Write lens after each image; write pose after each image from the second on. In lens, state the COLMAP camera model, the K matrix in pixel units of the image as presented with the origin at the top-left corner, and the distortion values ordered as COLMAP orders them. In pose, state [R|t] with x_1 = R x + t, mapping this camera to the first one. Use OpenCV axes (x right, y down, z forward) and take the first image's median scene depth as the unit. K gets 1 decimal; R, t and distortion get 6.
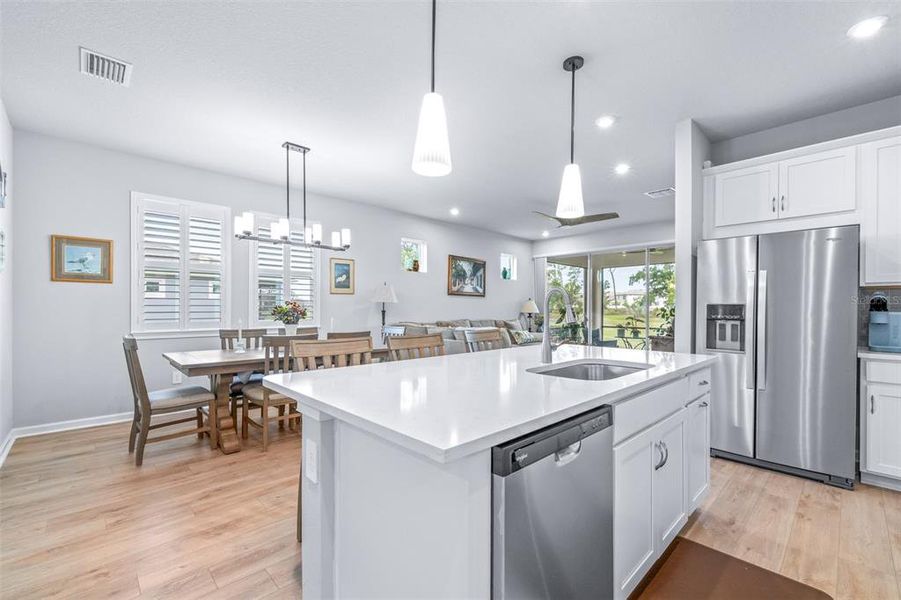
lens RADIAL K [[382.0, 0, 447.3], [0, 382.0, 308.2], [0, 0, 1]] dist [-0.000060, -0.000200]
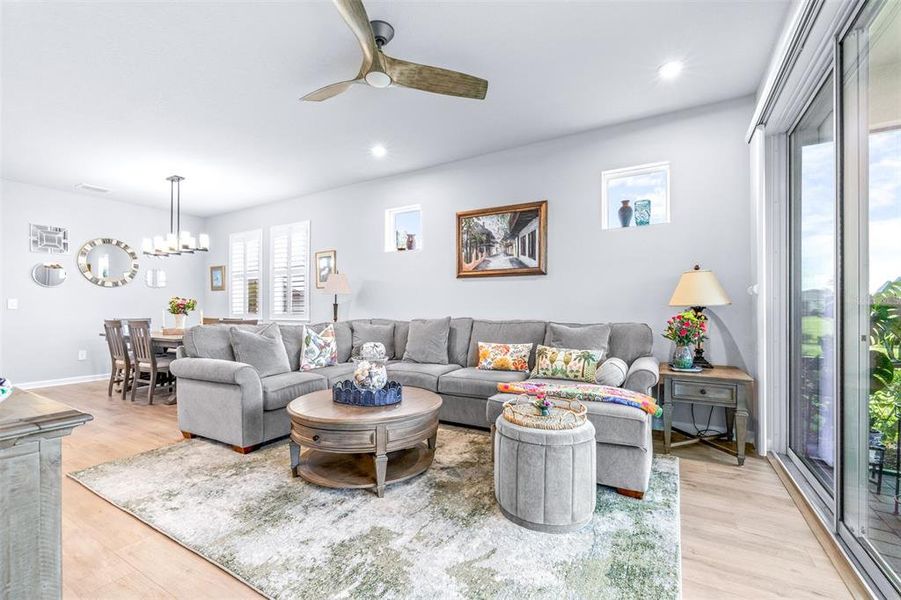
lens RADIAL K [[387.8, 0, 446.6], [0, 387.8, 308.9], [0, 0, 1]] dist [0.001543, 0.000008]
pose [[0.274496, -0.007403, -0.961560, 0.769820], [0.004390, 0.999970, -0.006445, 0.024640], [0.961578, -0.002452, 0.274521, 1.039575]]
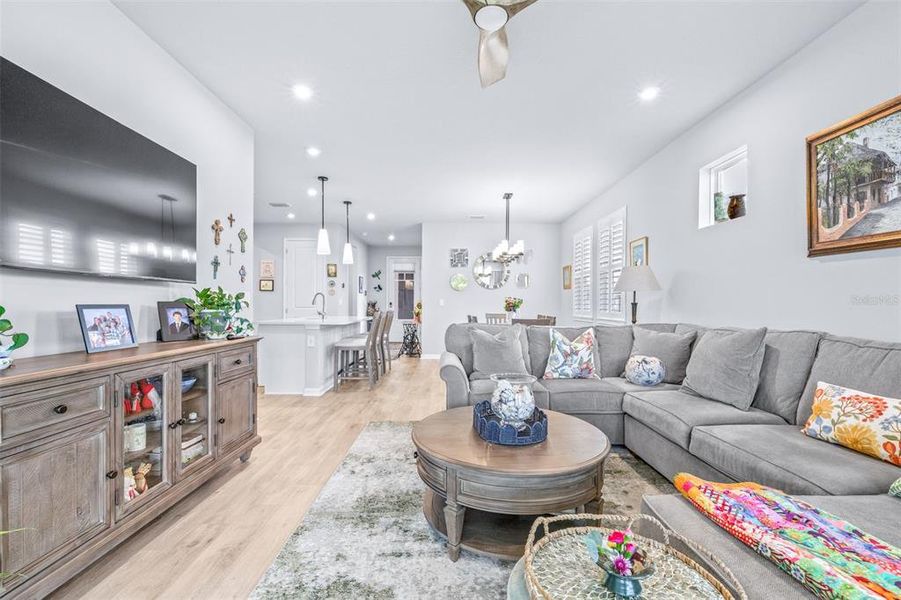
lens RADIAL K [[383.0, 0, 449.3], [0, 383.0, 302.2], [0, 0, 1]] dist [-0.000148, -0.000352]
pose [[-0.686215, -0.010684, -0.727320, 0.597555], [-0.006540, 0.999942, -0.008519, 0.013376], [0.727370, -0.001090, -0.686245, 1.282670]]
